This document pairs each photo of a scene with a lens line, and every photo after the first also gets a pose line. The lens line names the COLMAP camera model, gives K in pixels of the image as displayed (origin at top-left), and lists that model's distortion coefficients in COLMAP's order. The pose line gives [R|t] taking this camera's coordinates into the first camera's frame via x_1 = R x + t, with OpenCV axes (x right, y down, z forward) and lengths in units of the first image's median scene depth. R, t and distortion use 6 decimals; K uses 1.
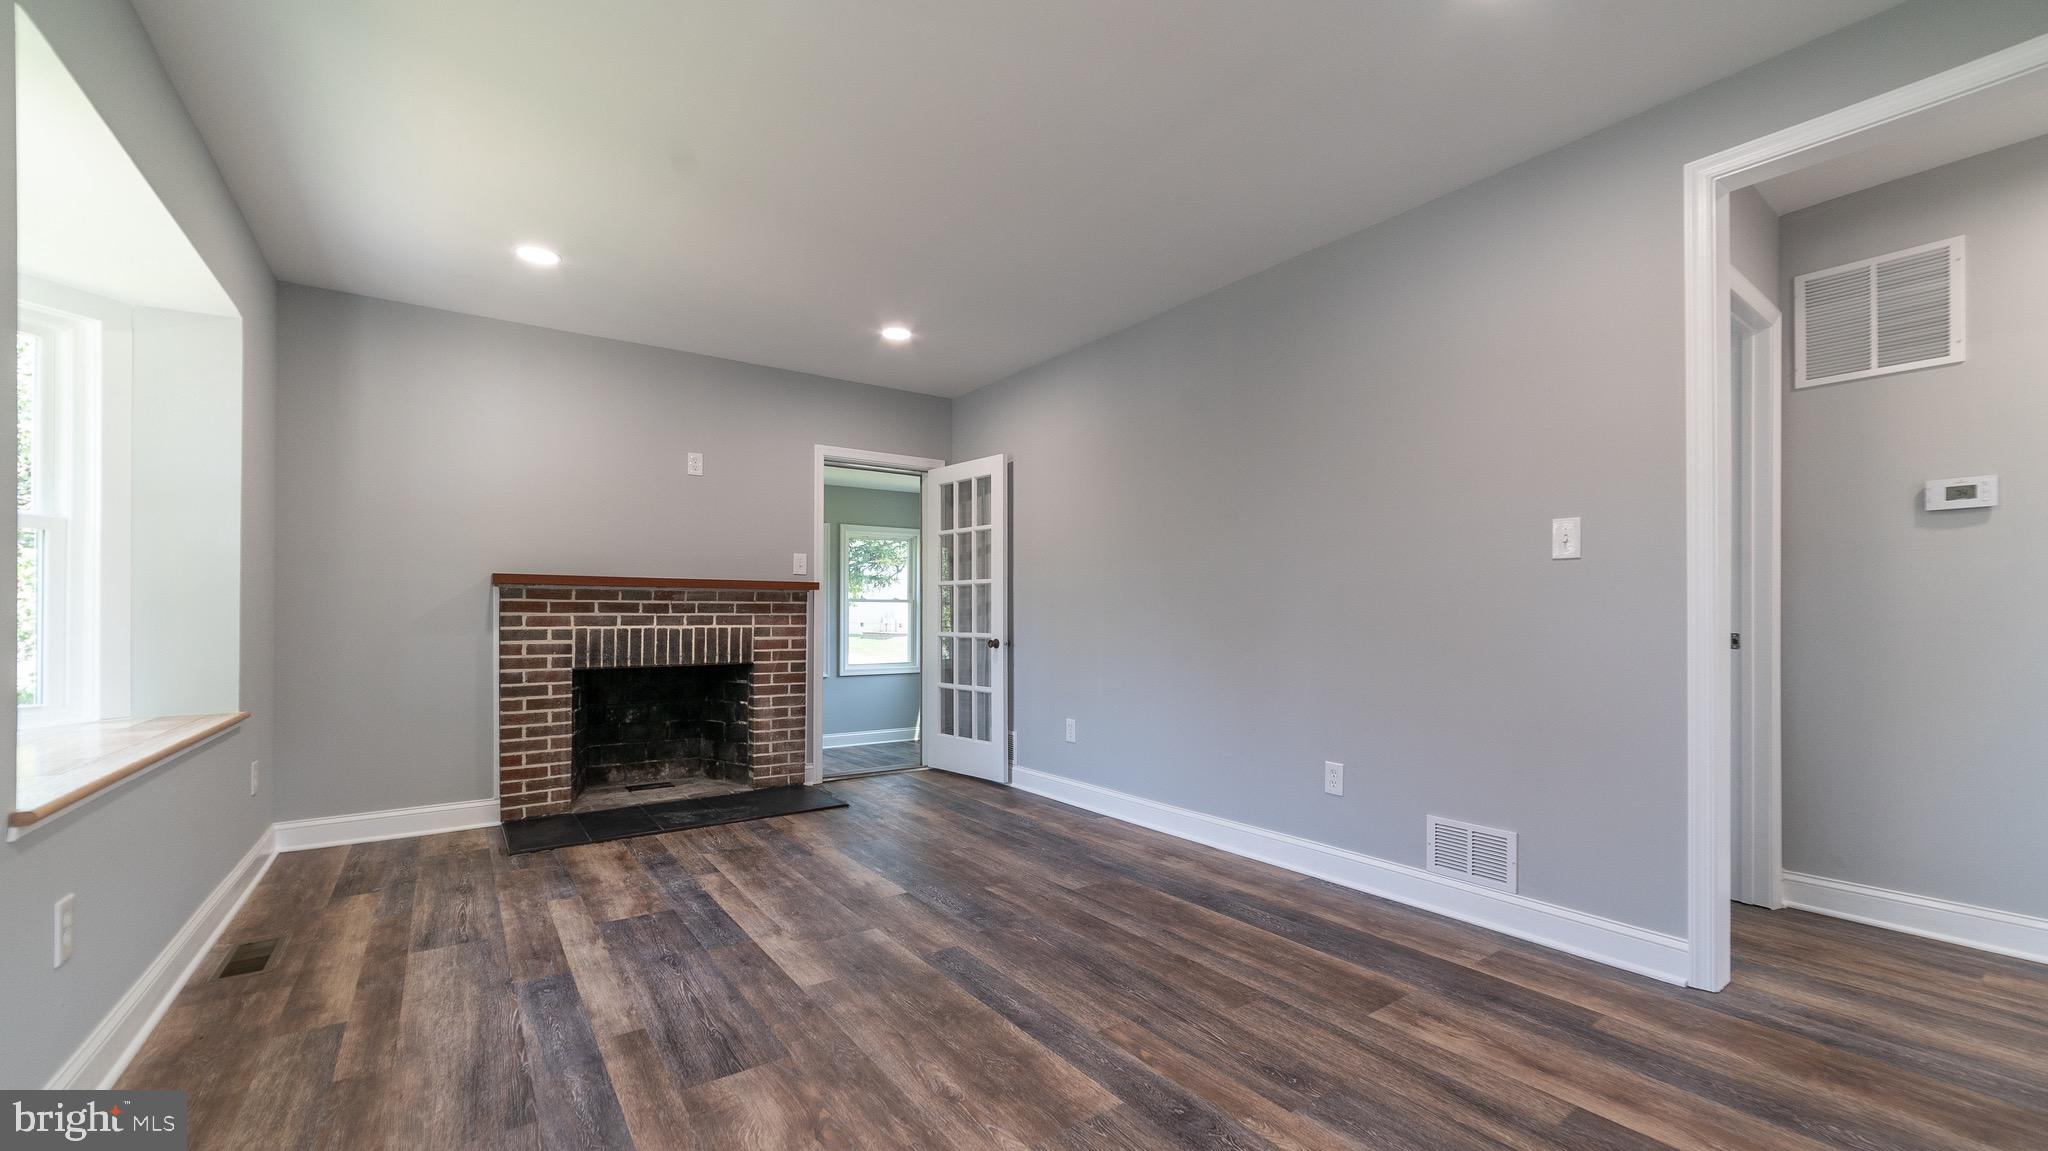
lens RADIAL K [[813.7, 0, 1045.5], [0, 813.7, 608.3], [0, 0, 1]] dist [-0.015787, 0.005371]
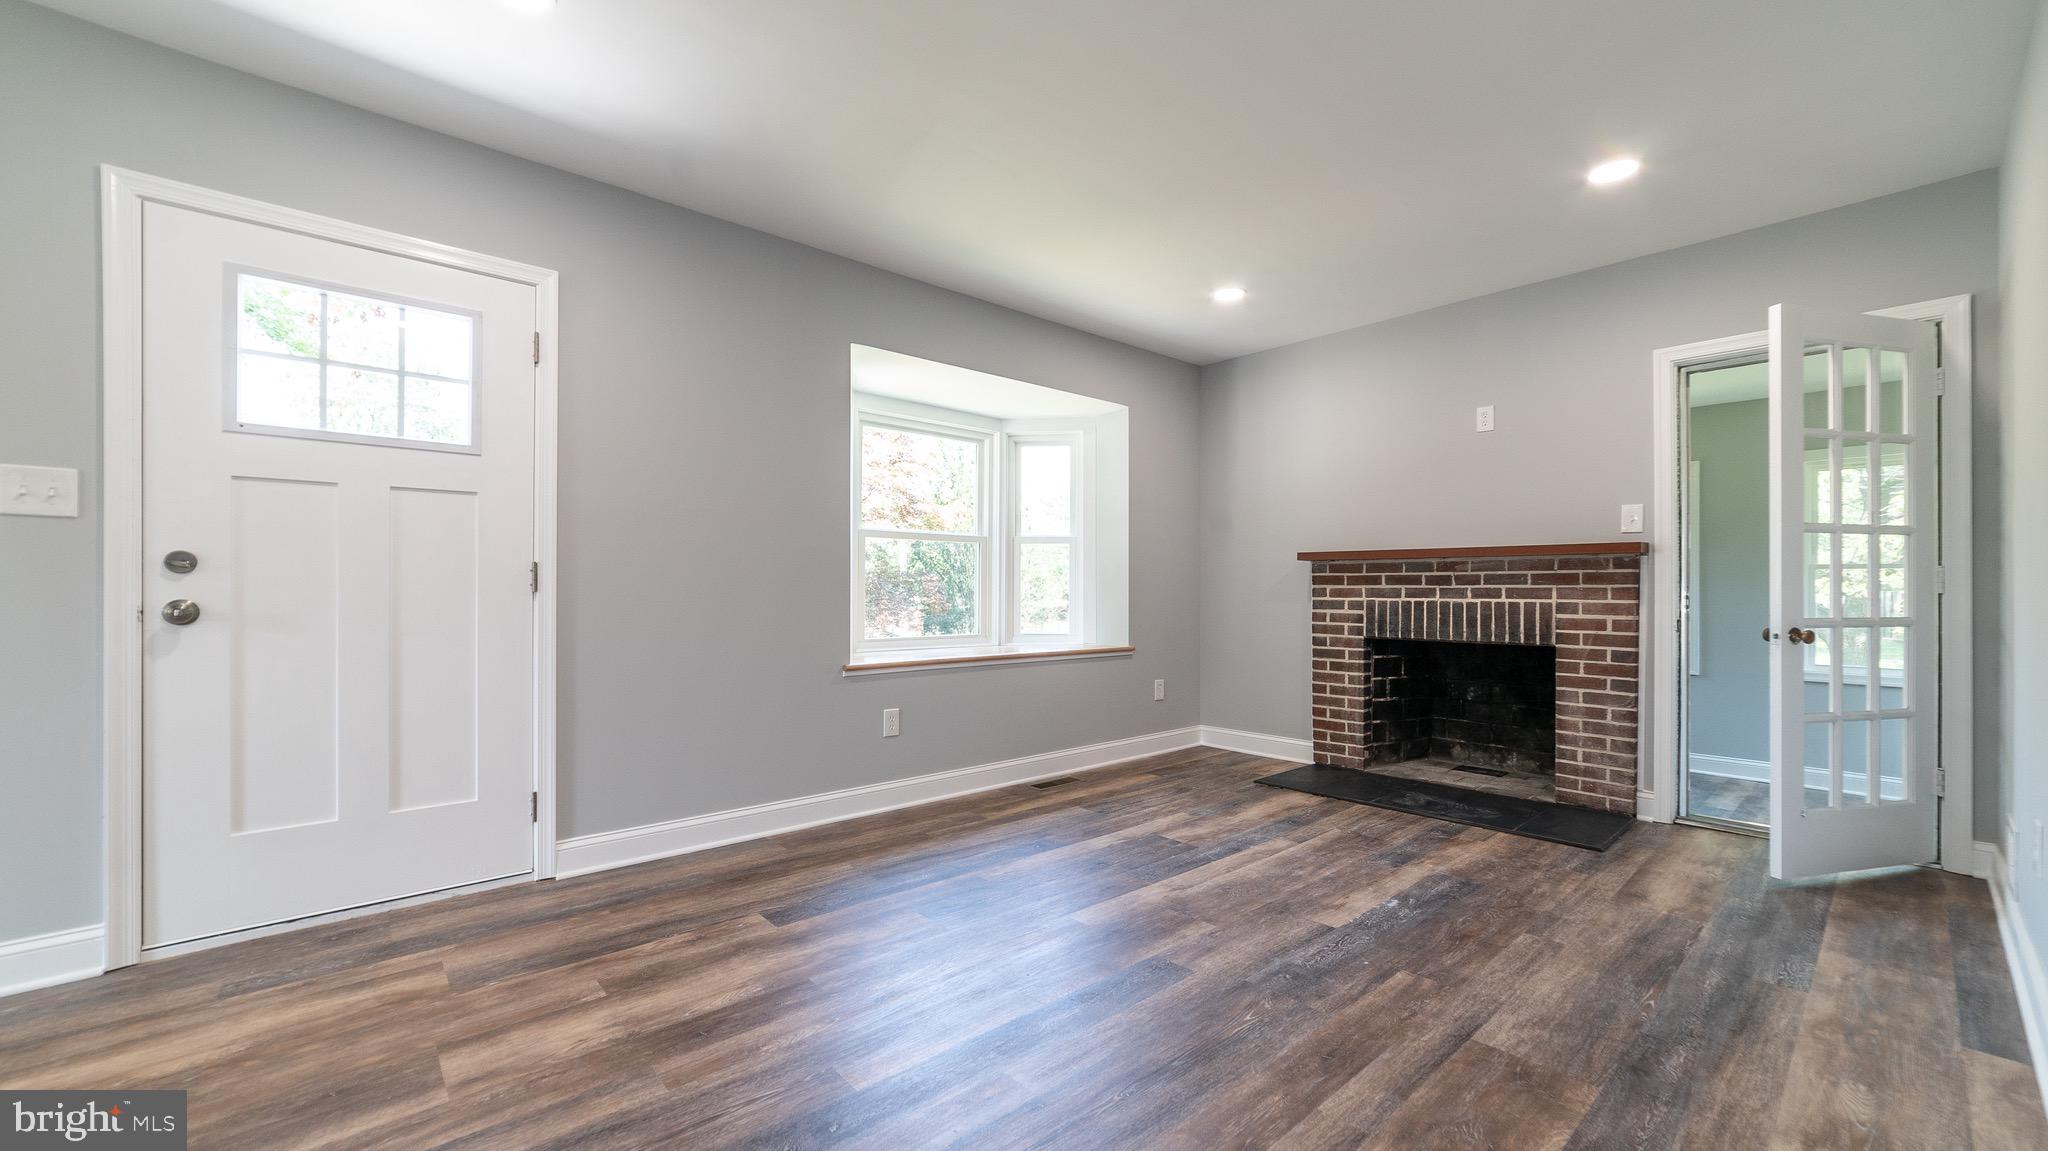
lens RADIAL K [[813.7, 0, 1048.6], [0, 813.7, 582.0], [0, 0, 1]] dist [-0.015787, 0.005371]
pose [[0.104072, -0.010078, -0.994519, 0.658311], [0.007344, 0.999929, -0.009364, 0.012149], [0.994543, -0.006329, 0.104138, 0.689654]]
